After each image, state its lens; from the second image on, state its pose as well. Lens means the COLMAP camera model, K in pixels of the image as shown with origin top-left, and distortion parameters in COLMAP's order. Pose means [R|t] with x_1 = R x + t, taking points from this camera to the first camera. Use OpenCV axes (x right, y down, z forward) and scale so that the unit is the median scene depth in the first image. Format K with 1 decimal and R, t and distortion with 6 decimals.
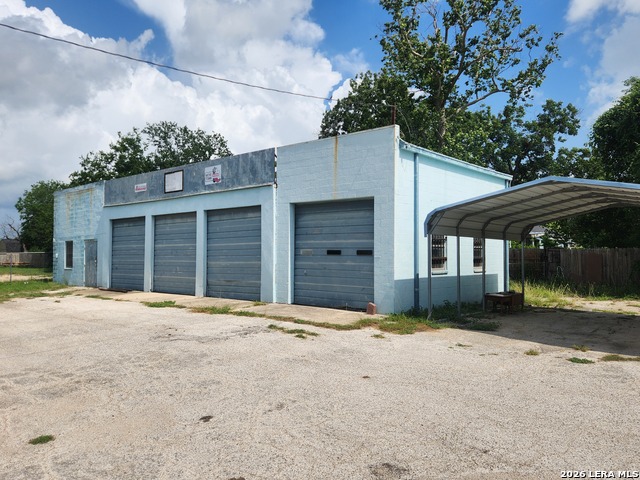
lens RADIAL K [[489.5, 0, 320.6], [0, 489.5, 235.2], [0, 0, 1]] dist [0.048510, -0.020219]
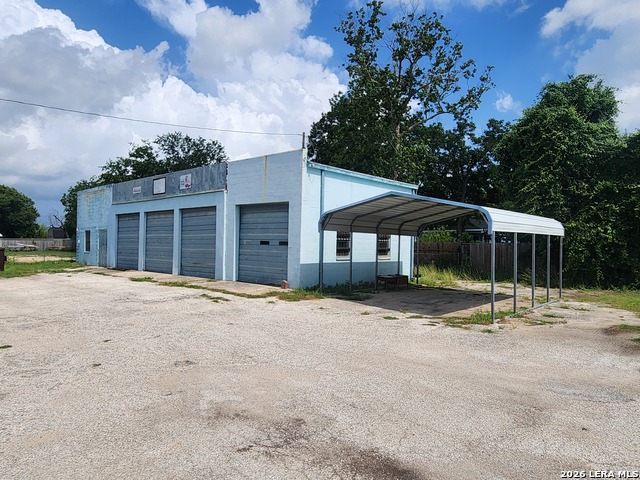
lens RADIAL K [[429.3, 0, 321.9], [0, 429.3, 242.0], [0, 0, 1]] dist [-0.018570, 0.008030]
pose [[0.999805, 0.015943, -0.011662, 0.133357], [-0.015554, 0.999344, 0.032716, -0.004991], [0.012176, -0.032528, 0.999397, -0.110720]]
